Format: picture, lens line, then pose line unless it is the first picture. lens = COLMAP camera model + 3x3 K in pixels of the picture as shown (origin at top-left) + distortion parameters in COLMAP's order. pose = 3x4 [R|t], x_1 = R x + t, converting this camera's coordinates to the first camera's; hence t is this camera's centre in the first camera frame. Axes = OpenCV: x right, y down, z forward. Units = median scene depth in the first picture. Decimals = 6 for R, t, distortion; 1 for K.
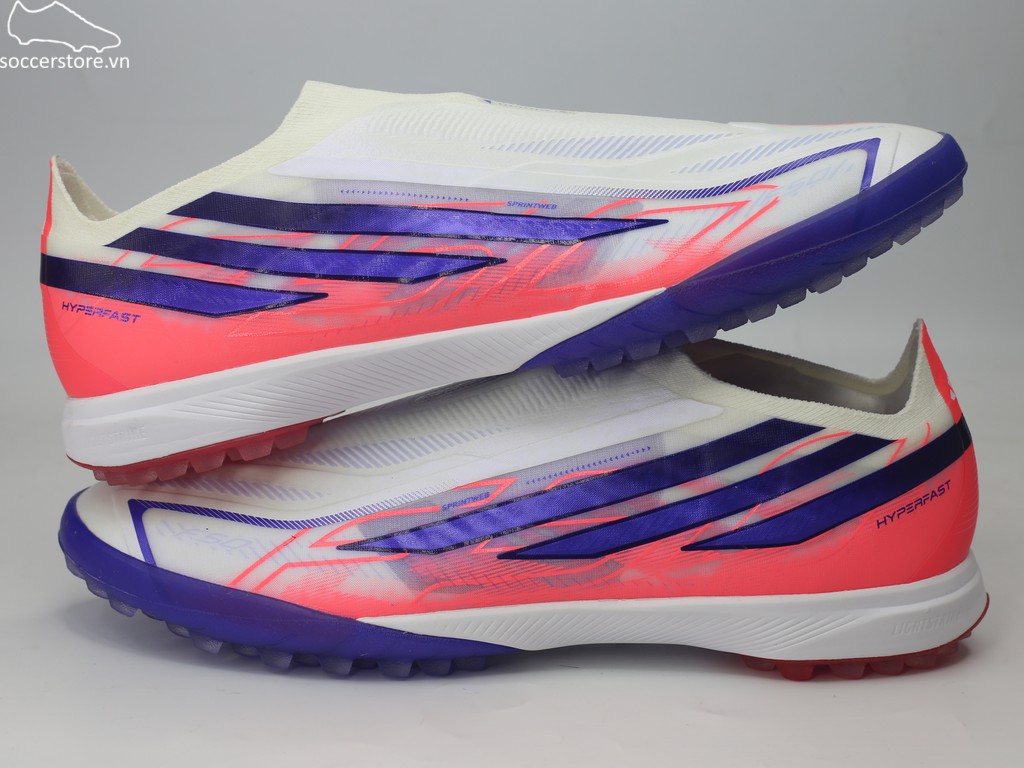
lens RADIAL K [[1786.2, 0, 509.1], [0, 1786.2, 356.2], [0, 0, 1]] dist [-0.147493, 0.014661]
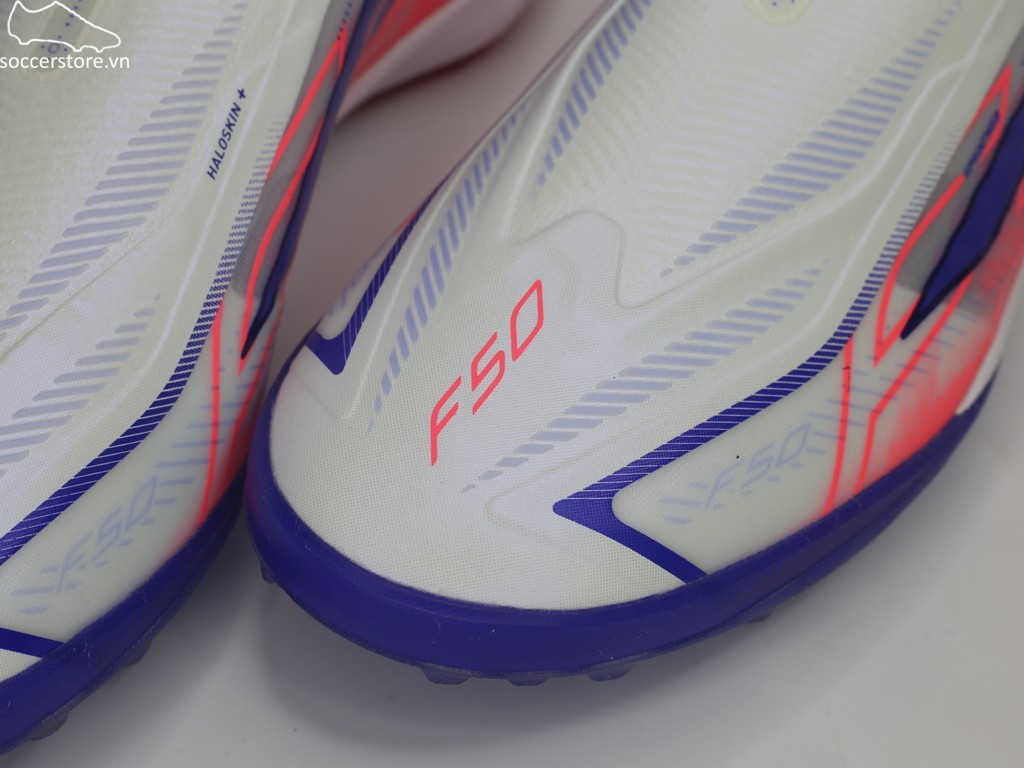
lens RADIAL K [[1995.1, 0, 512.6], [0, 1995.1, 347.8], [0, 0, 1]] dist [-0.210880, 0.138248]
pose [[0.540848, -0.611447, 0.577595, -0.527952], [0.132882, 0.740187, 0.659140, -0.319753], [-0.830557, -0.279743, 0.481579, 0.800743]]
